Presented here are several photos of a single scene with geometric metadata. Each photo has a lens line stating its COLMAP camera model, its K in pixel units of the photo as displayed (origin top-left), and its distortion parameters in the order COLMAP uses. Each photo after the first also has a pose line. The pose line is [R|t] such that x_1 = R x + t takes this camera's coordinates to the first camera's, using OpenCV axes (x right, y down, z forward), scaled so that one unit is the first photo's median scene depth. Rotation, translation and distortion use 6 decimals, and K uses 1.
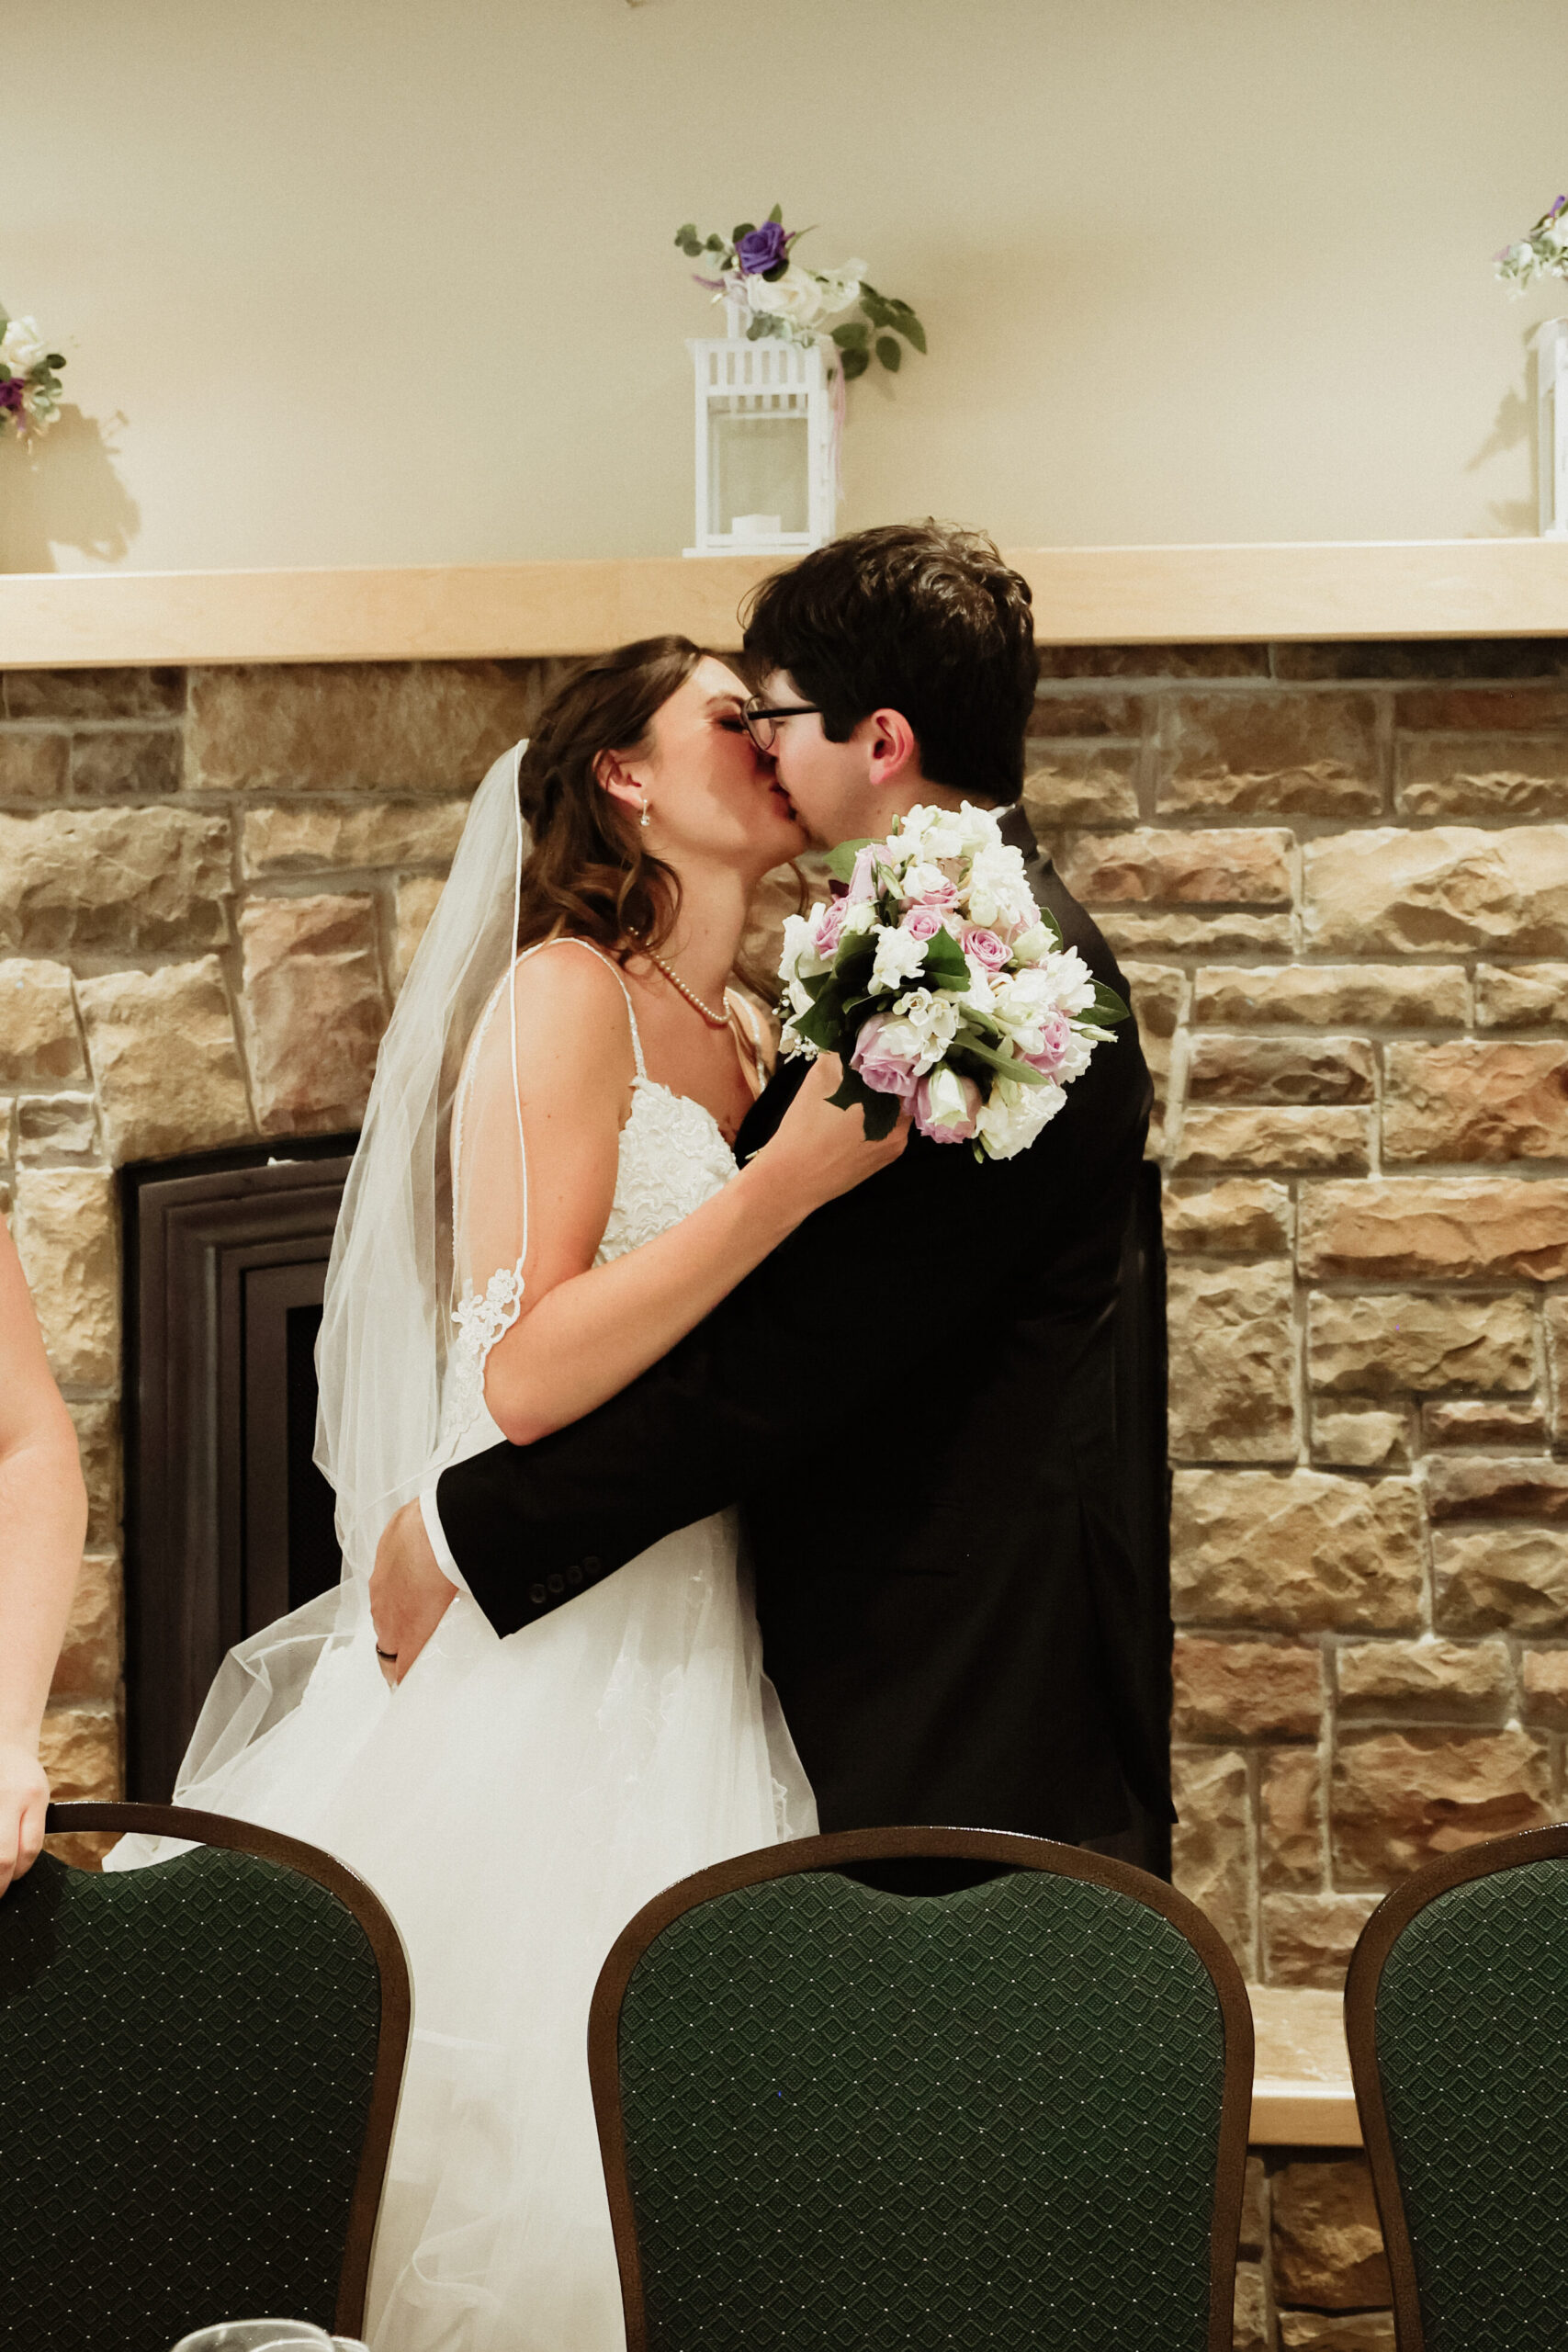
lens RADIAL K [[4121.2, 0, 784.0], [0, 4121.2, 1176.0], [0, 0, 1]] dist [-0.014885, -0.025699]
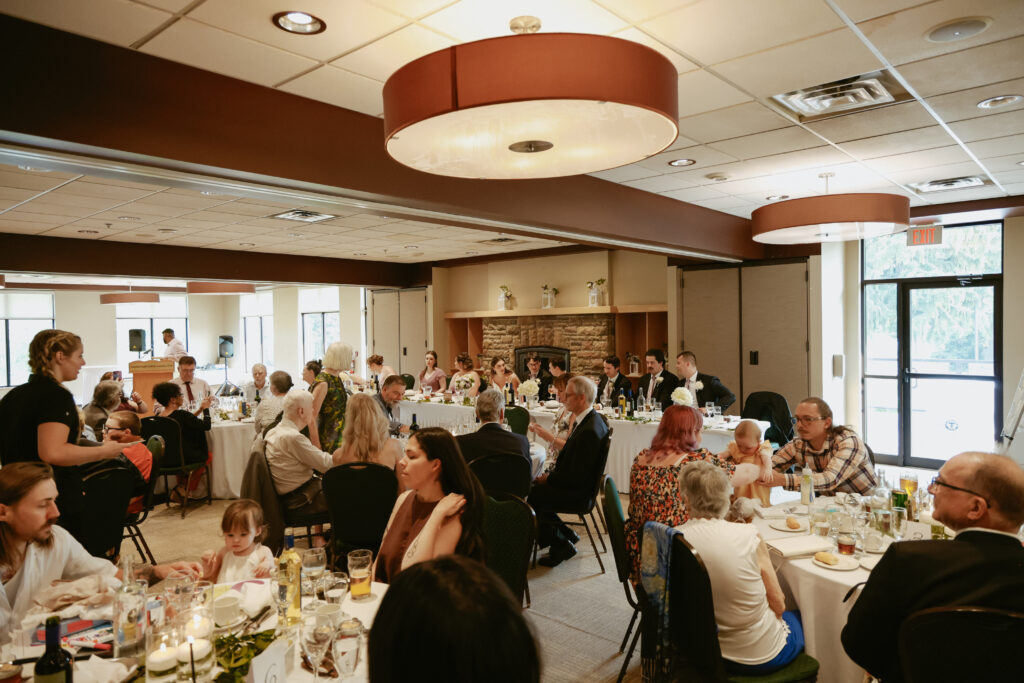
lens RADIAL K [[690.2, 0, 512.0], [0, 690.2, 341.5], [0, 0, 1]] dist [0.000051, -0.000013]
pose [[0.837212, -0.001268, -0.546877, 1.259364], [0.012146, 0.999794, 0.016277, -0.074313], [0.546744, -0.020270, 0.837054, -1.153545]]
